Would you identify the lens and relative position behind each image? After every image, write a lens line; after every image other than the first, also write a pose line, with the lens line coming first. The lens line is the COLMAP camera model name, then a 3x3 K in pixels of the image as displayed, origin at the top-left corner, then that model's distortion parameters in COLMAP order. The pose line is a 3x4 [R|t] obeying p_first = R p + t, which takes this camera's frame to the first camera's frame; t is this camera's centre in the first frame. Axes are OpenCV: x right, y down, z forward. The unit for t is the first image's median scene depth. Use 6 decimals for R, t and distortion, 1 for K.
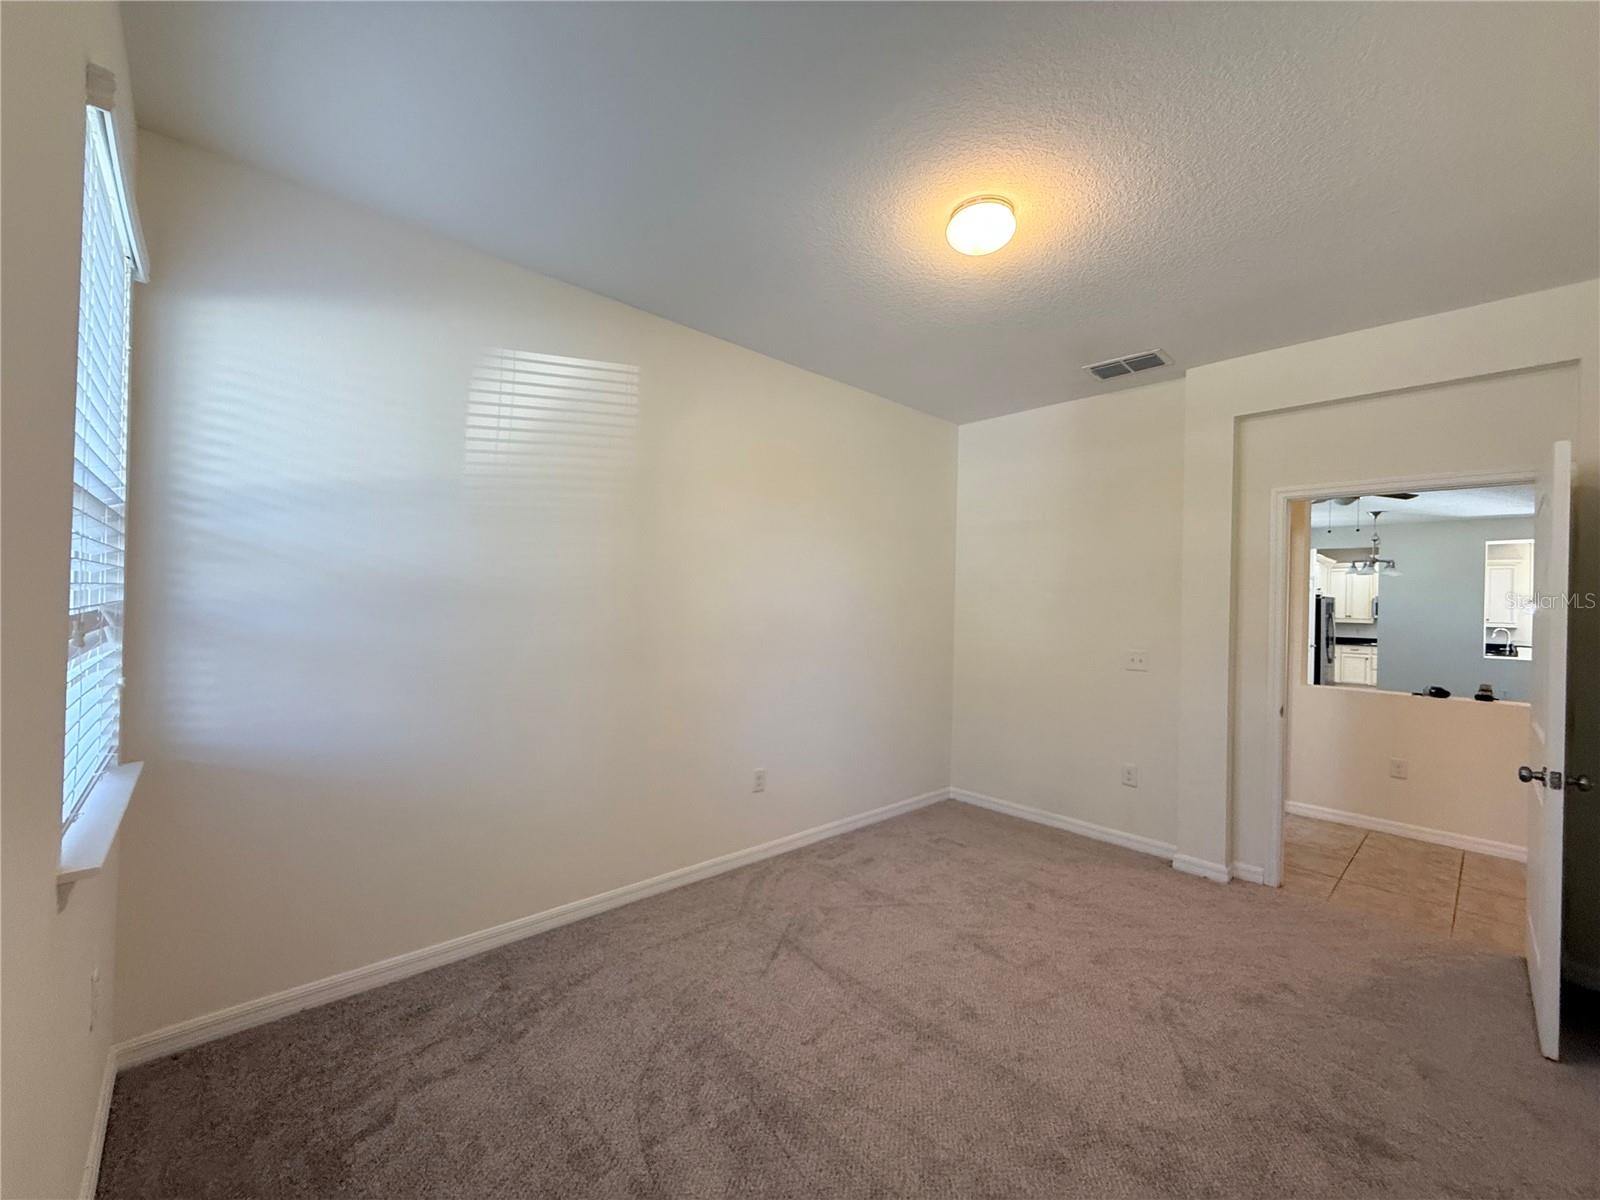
lens RADIAL K [[636.0, 0, 803.7], [0, 636.0, 600.9], [0, 0, 1]] dist [0.003117, 0.000143]
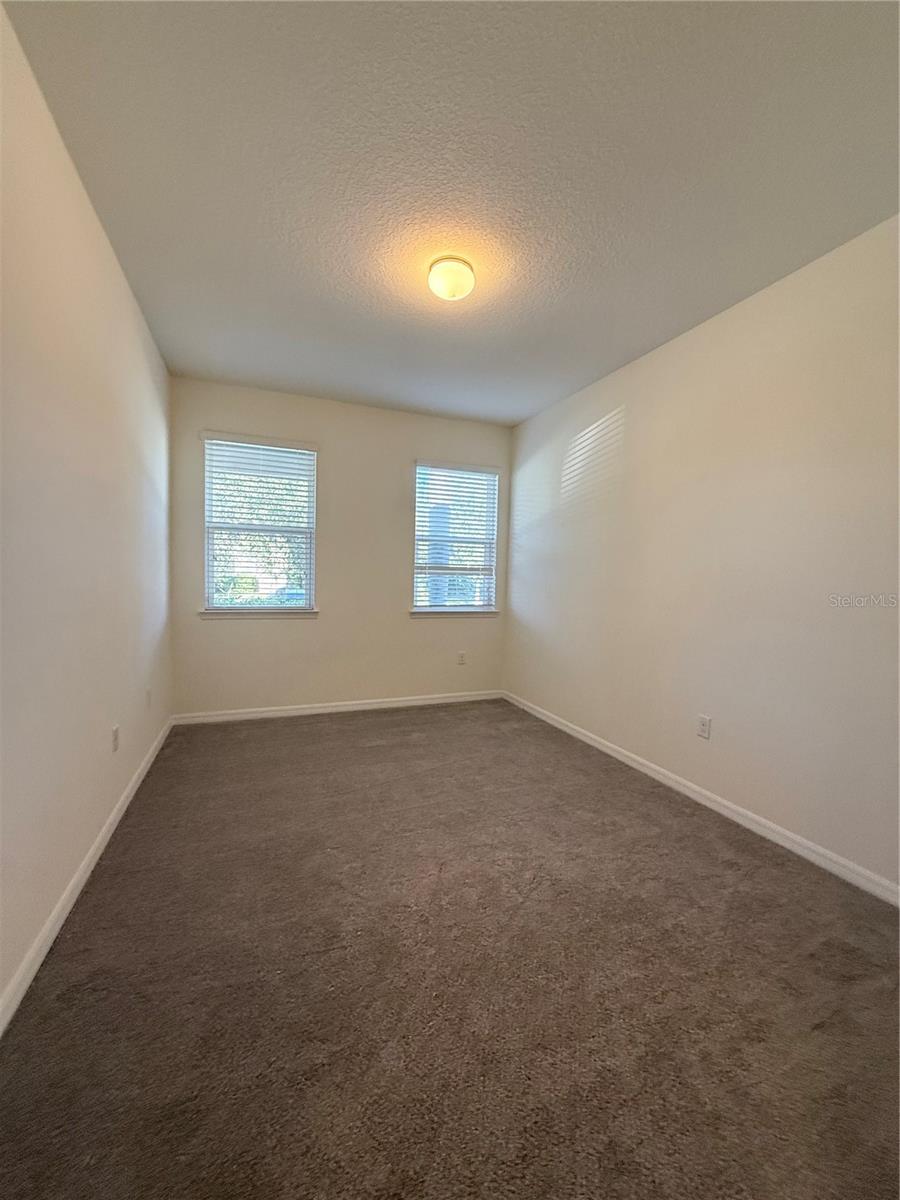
lens RADIAL K [[477.0, 0, 444.8], [0, 477.0, 602.5], [0, 0, 1]] dist [0.003117, 0.000143]
pose [[-0.358250, 0.031270, -0.933102, 1.109456], [-0.023034, 0.998839, 0.042316, 0.070368], [0.933342, 0.036653, -0.357114, 1.192755]]
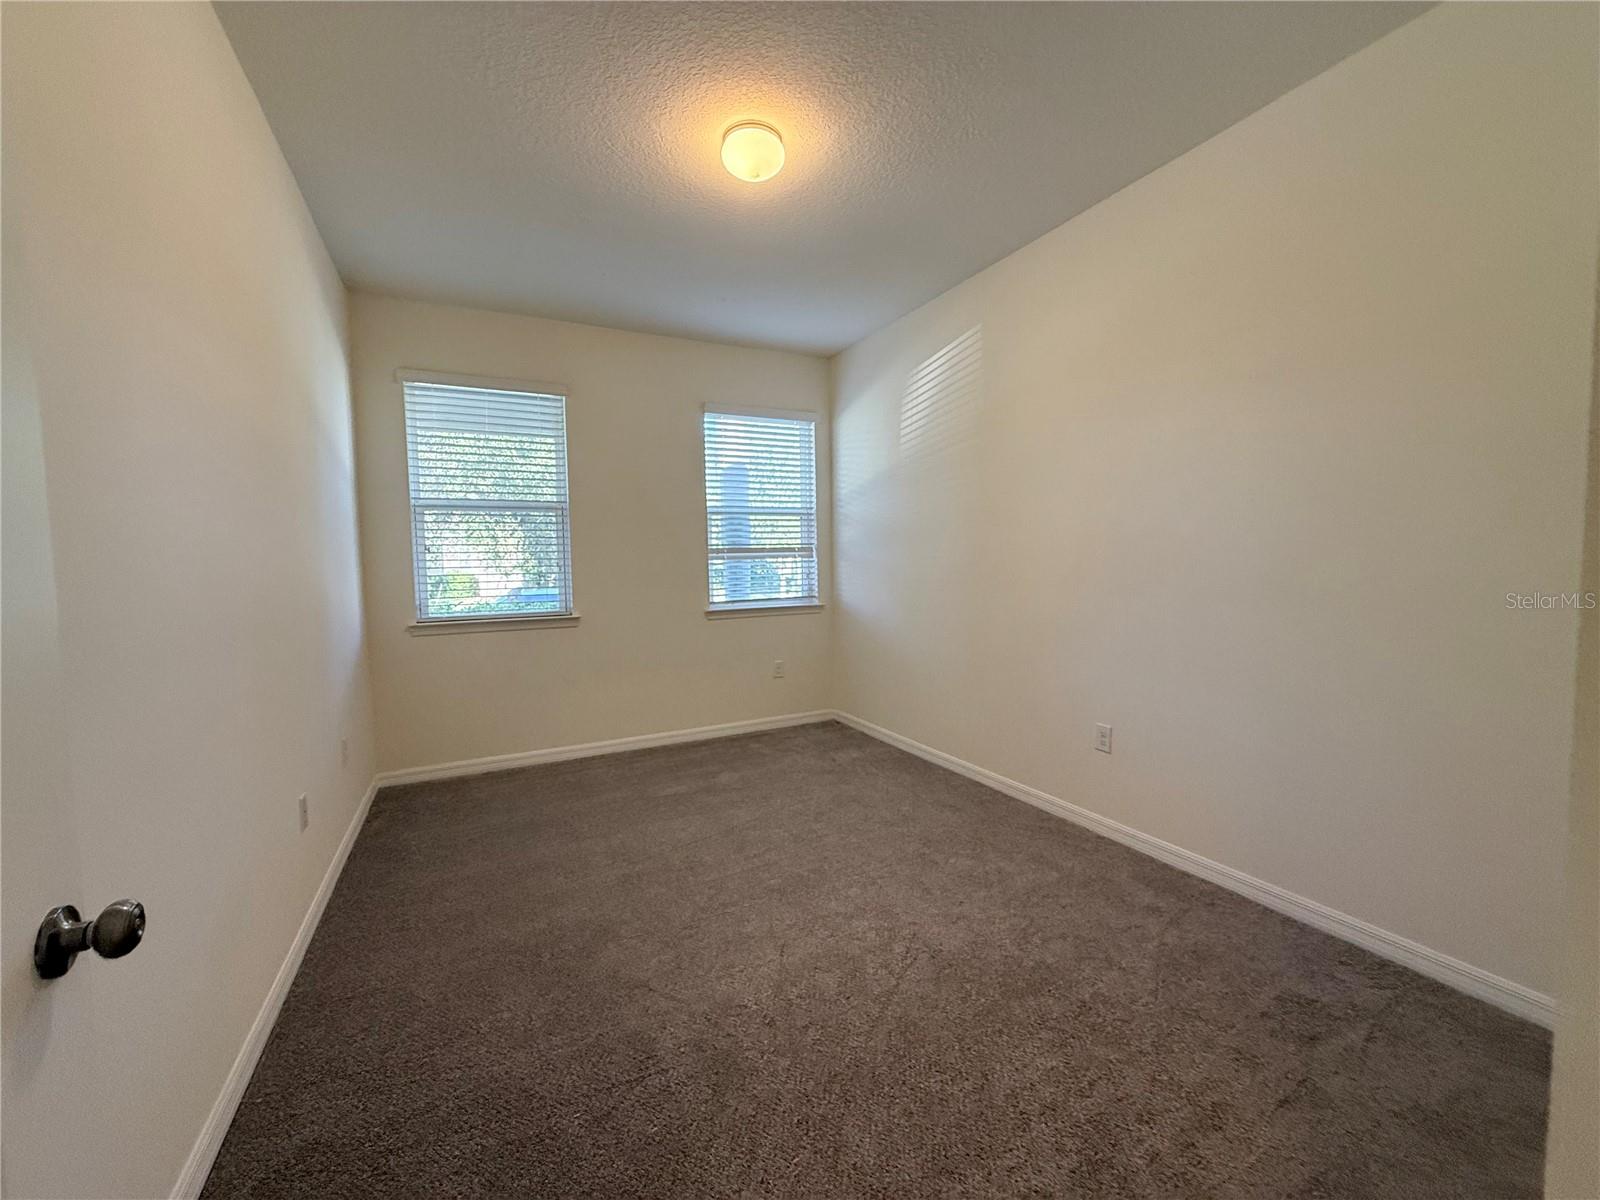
lens RADIAL K [[636.0, 0, 794.6], [0, 636.0, 604.5], [0, 0, 1]] dist [0.003117, 0.000143]
pose [[-0.274382, 0.060091, -0.959741, 1.111480], [0.021975, 0.998177, 0.056215, 0.073454], [0.961370, -0.005666, -0.275203, 1.153834]]
